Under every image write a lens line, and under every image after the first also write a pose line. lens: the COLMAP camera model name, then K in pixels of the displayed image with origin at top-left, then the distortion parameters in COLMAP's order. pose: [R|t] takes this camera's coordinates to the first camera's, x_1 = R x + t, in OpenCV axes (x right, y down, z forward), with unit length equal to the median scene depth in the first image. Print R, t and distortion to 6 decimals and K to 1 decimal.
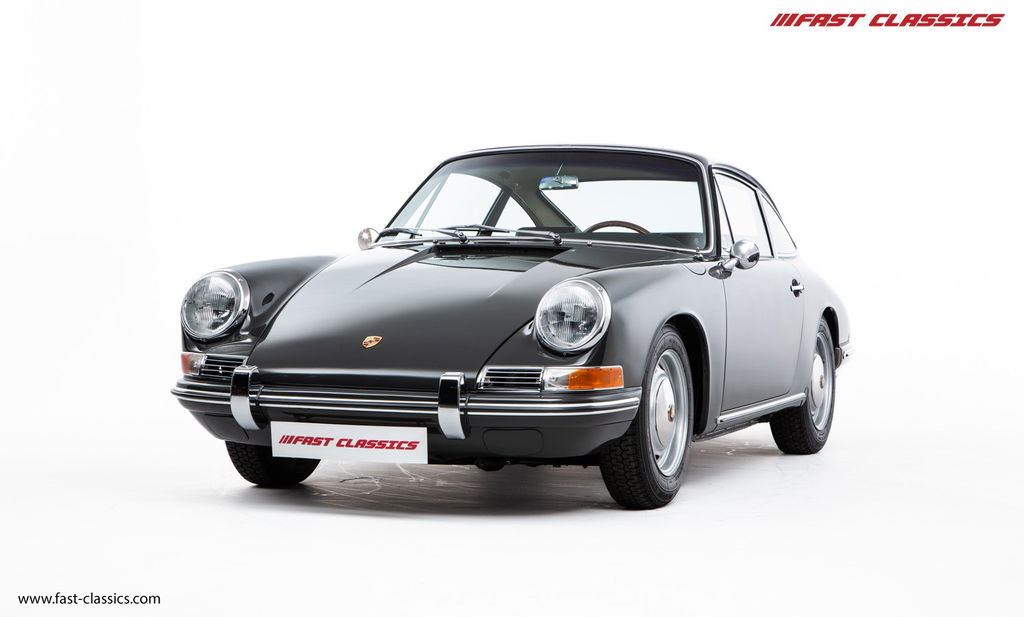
lens RADIAL K [[2187.3, 0, 512.5], [0, 2187.3, 312.6], [0, 0, 1]] dist [0.548021, 0.000000]
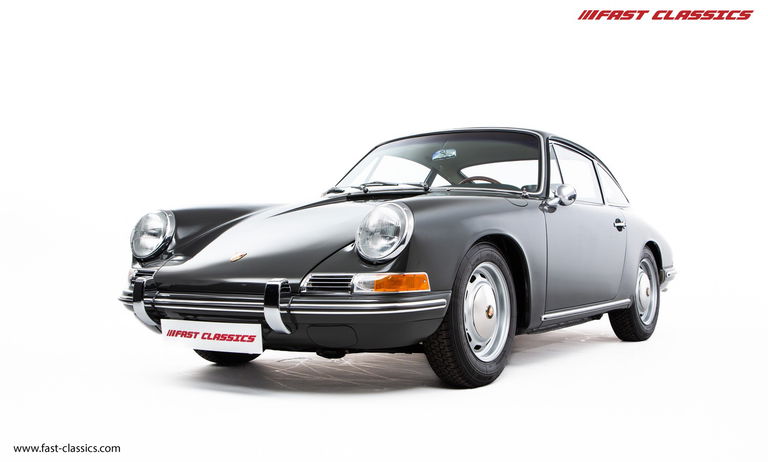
lens RADIAL K [[874.4, 0, 383.9], [0, 874.4, 235.7], [0, 0, 1]] dist [0.142847, 0.000000]
pose [[0.976401, -0.019323, -0.215097, 0.124277], [0.009907, 0.998948, -0.044770, 0.024012], [0.215736, 0.041583, 0.975566, 0.498031]]
